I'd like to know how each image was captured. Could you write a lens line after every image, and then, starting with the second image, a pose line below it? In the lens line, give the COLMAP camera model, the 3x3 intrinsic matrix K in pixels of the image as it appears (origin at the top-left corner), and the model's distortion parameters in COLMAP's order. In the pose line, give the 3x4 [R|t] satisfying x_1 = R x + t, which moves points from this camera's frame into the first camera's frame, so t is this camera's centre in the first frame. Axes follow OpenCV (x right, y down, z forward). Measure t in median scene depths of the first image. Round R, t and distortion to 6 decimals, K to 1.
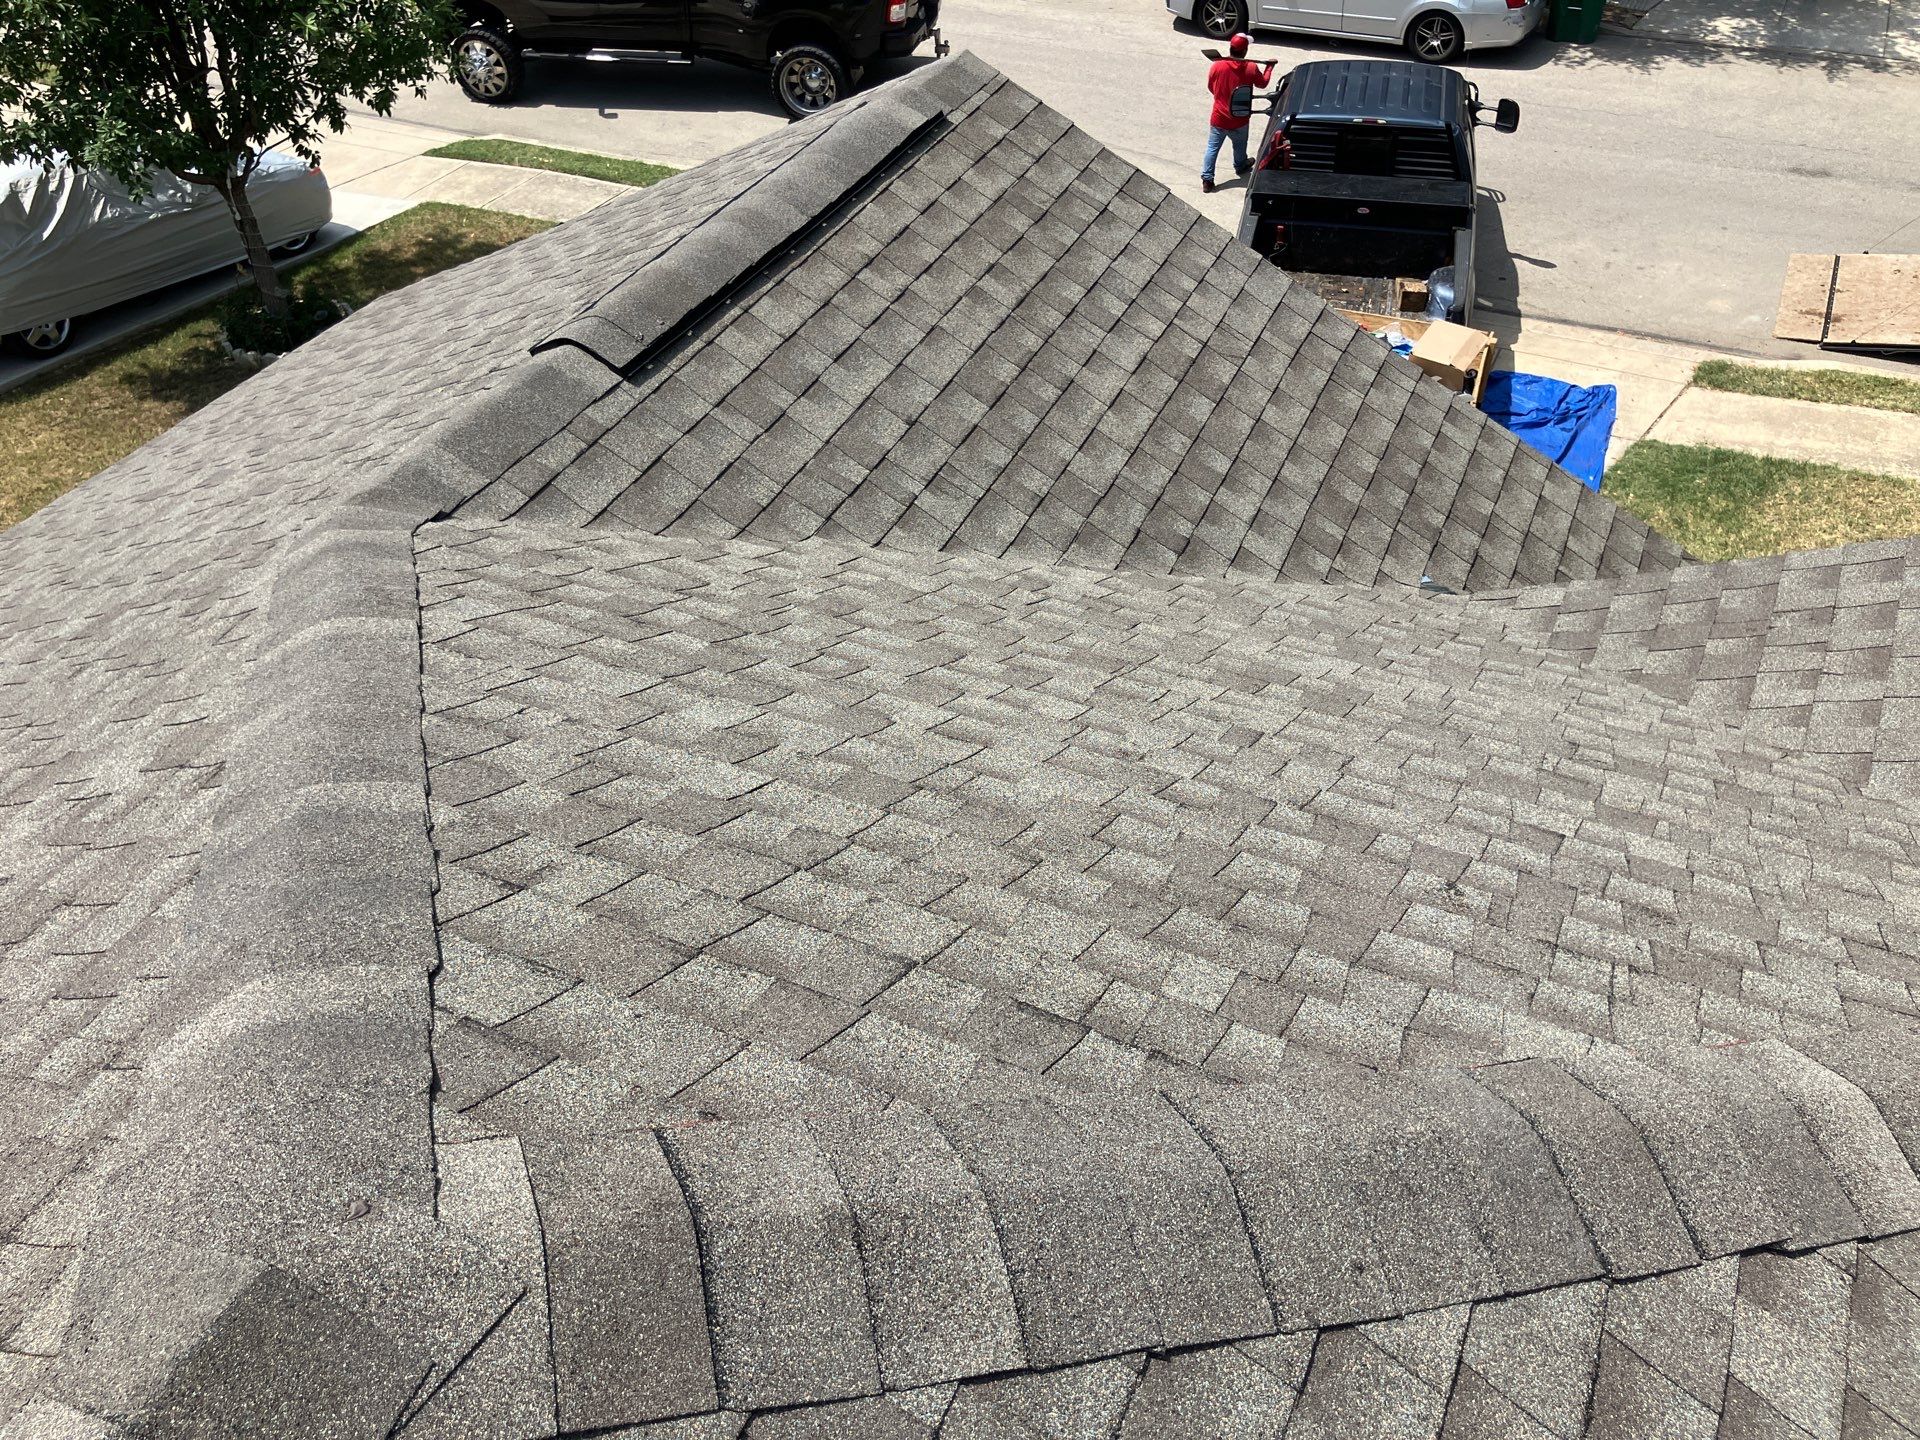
lens RADIAL K [[1556.5, 0, 960.0], [0, 1556.5, 720.0], [0, 0, 1]] dist [0.050847, -0.074152]
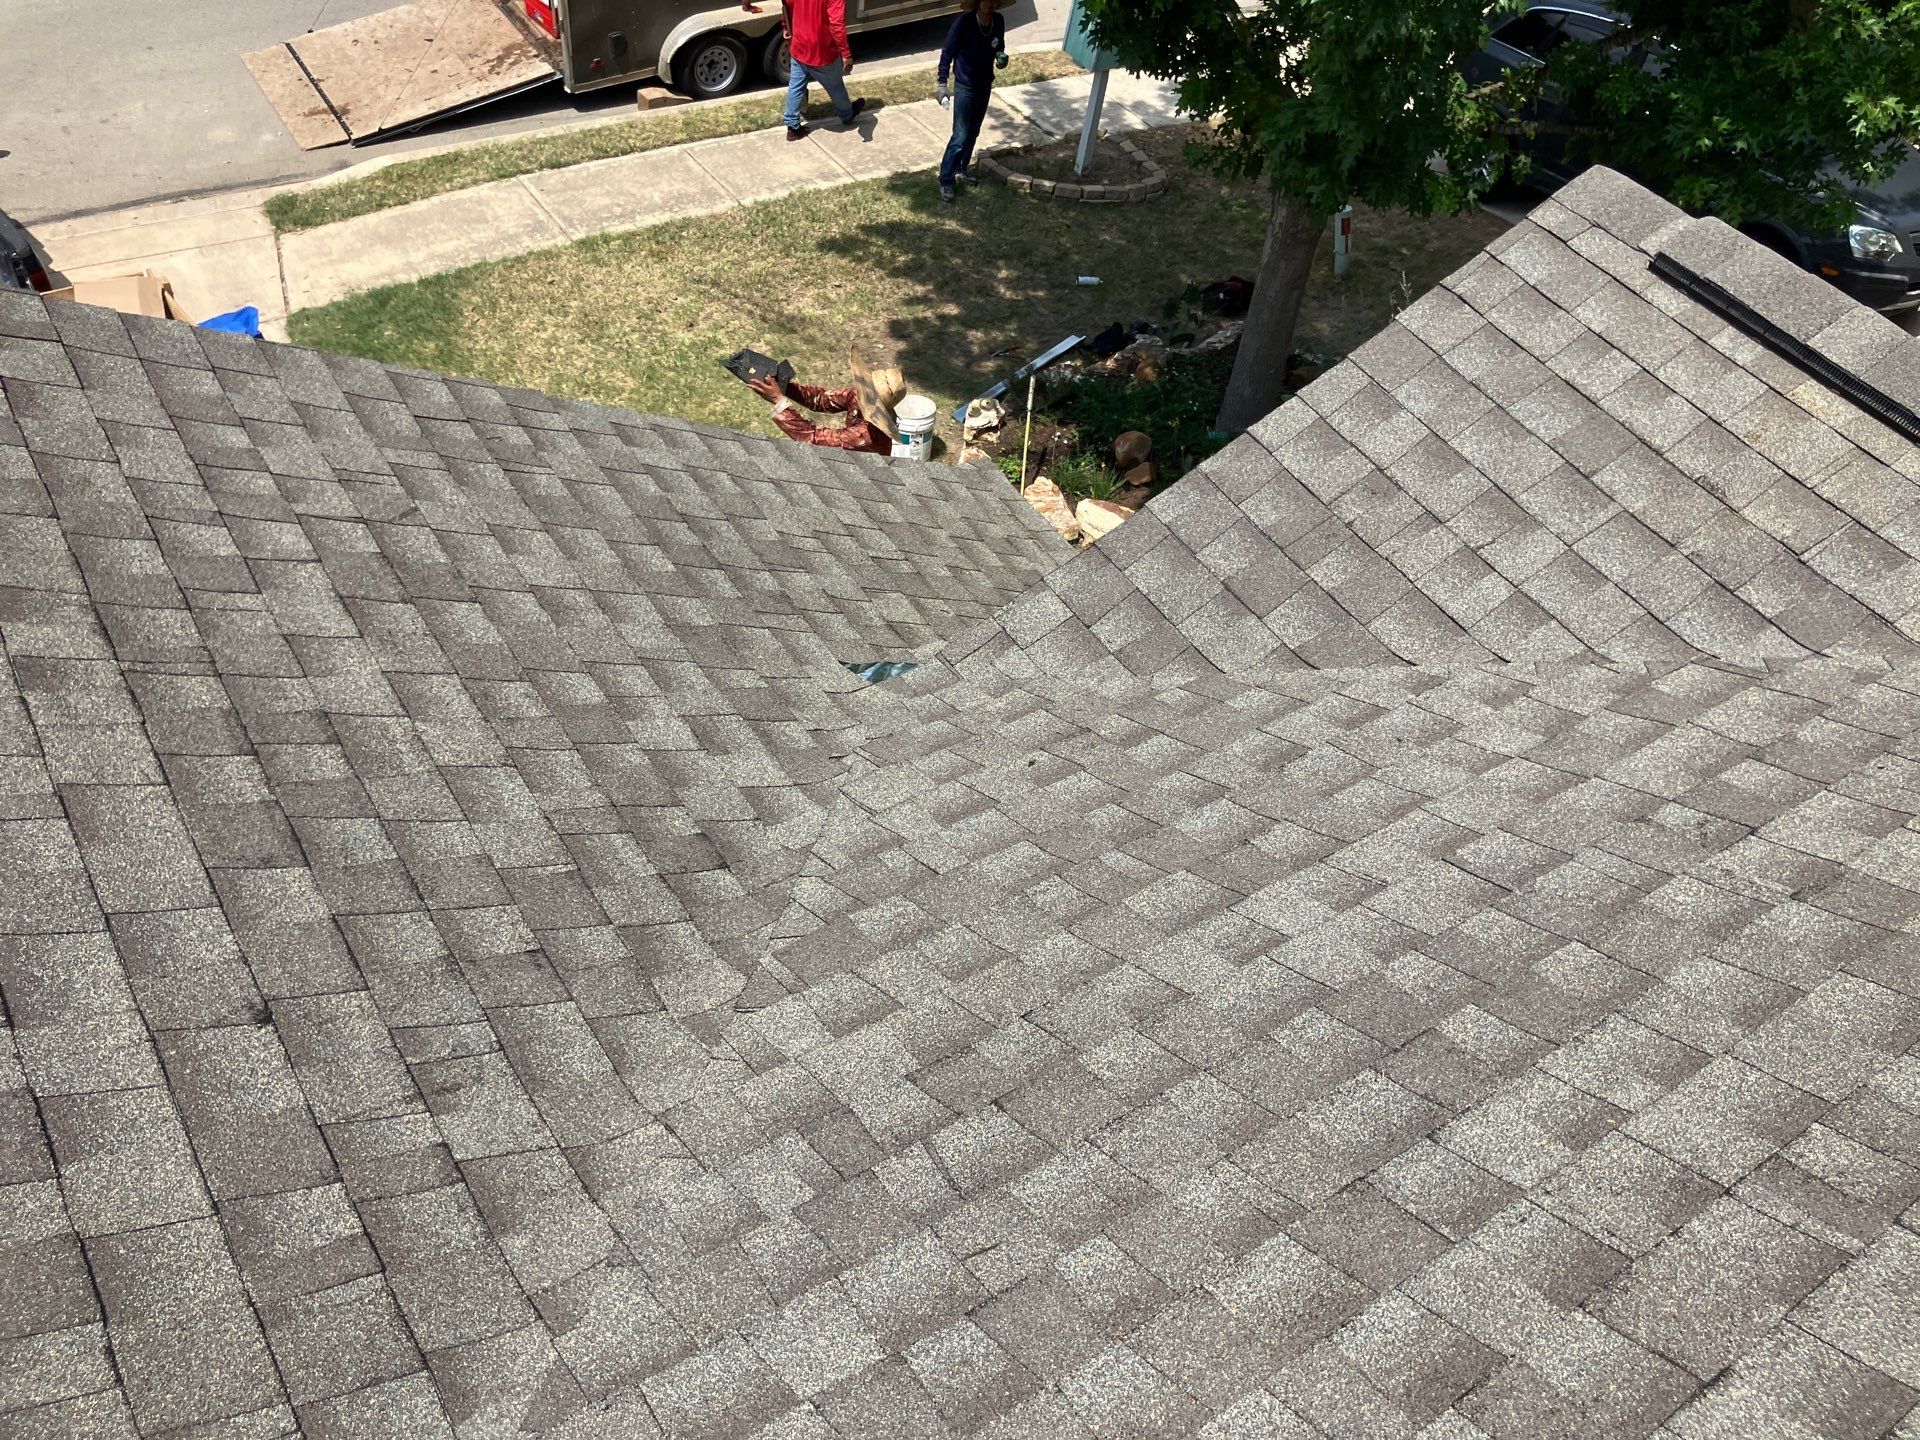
lens RADIAL K [[1556.5, 0, 960.0], [0, 1556.5, 720.0], [0, 0, 1]] dist [0.050847, -0.074152]
pose [[0.525141, -0.553561, 0.646373, -0.146394], [0.469797, 0.821881, 0.322184, -0.267069], [-0.709590, 0.134472, 0.691664, 0.457531]]
